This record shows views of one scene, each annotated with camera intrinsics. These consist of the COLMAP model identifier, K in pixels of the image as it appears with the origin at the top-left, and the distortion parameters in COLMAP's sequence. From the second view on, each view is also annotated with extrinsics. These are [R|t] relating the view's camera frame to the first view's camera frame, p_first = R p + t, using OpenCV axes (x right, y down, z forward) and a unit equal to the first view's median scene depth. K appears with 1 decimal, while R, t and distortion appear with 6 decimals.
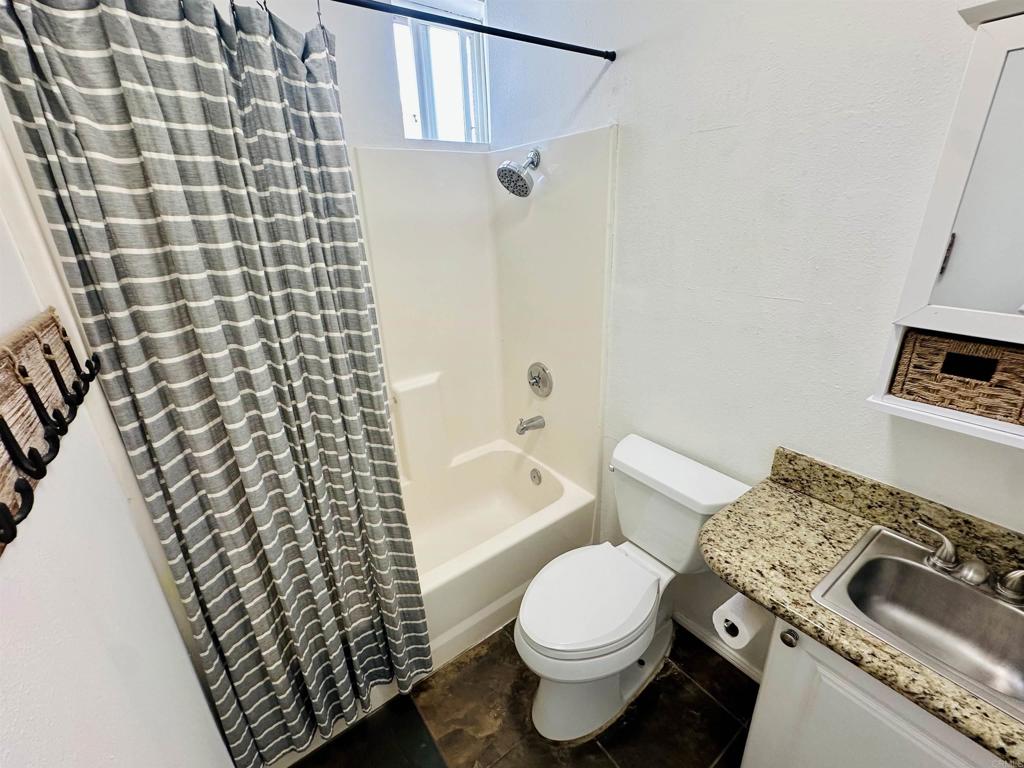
lens RADIAL K [[441.5, 0, 516.0], [0, 441.5, 386.1], [0, 0, 1]] dist [-0.006924, 0.001787]
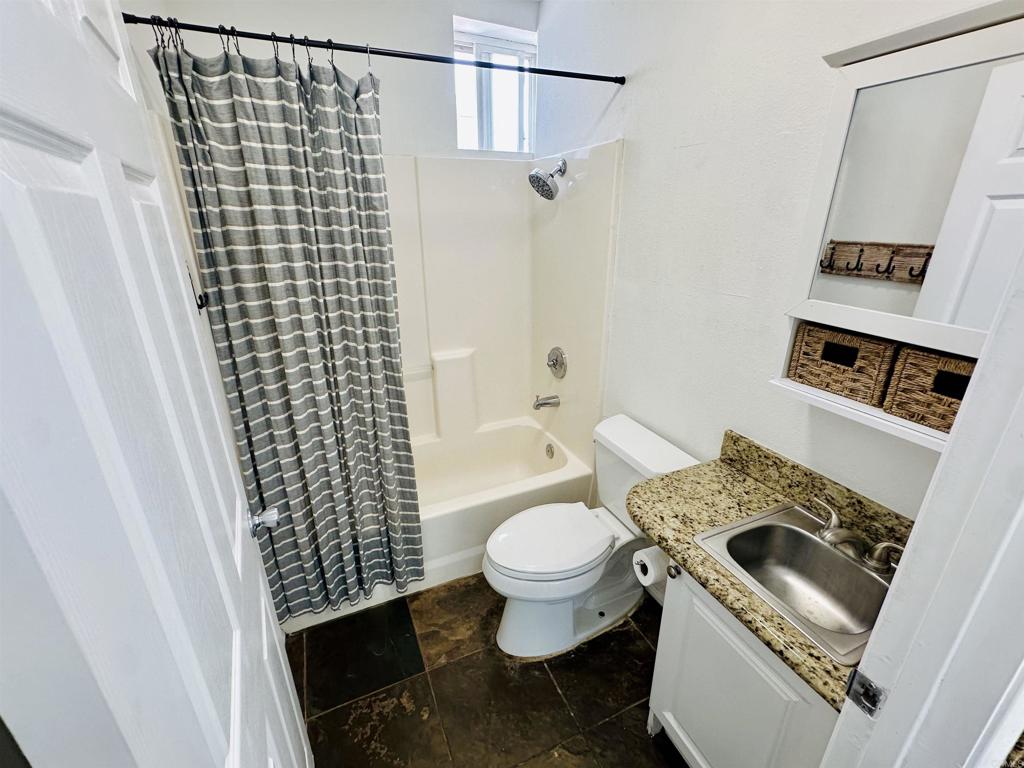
lens RADIAL K [[441.5, 0, 516.6], [0, 441.5, 385.8], [0, 0, 1]] dist [-0.006924, 0.001787]
pose [[0.975916, 0.106265, -0.190515, 0.351562], [-0.107411, 0.994205, 0.004336, 0.102830], [0.189871, 0.016232, 0.981675, -0.247391]]
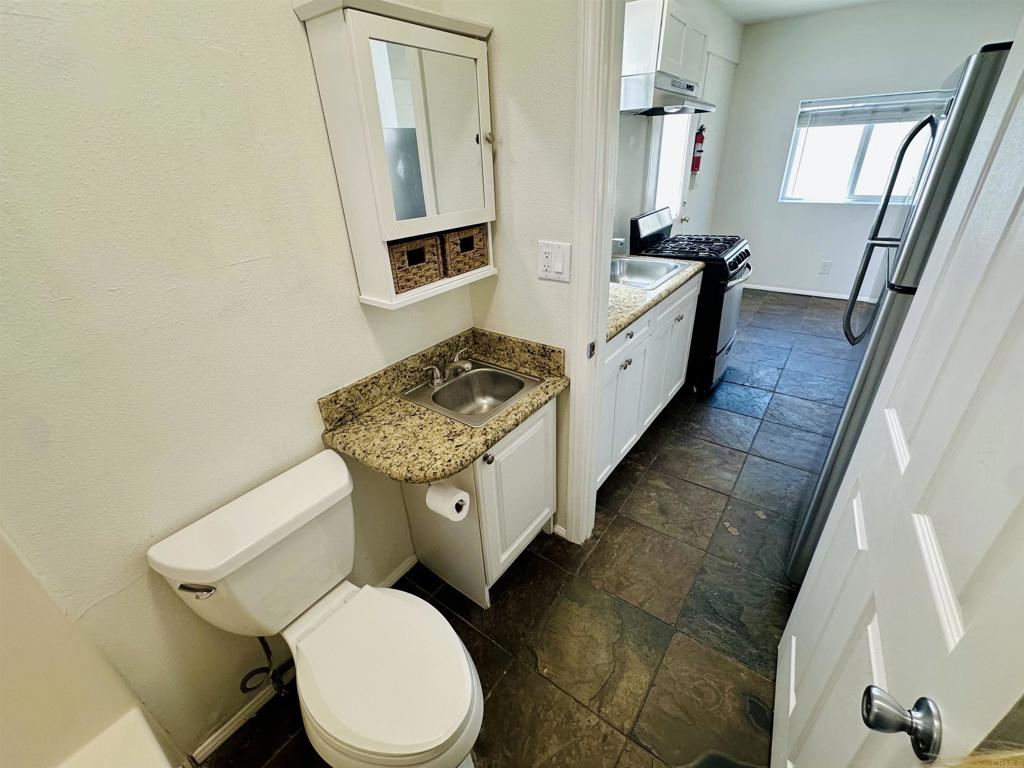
lens RADIAL K [[441.5, 0, 513.7], [0, 441.5, 385.2], [0, 0, 1]] dist [-0.006924, 0.001787]
pose [[-0.292737, -0.406635, 0.865421, -0.510805], [0.396431, 0.772006, 0.496839, -0.274697], [-0.870142, 0.488523, -0.064792, 0.838338]]
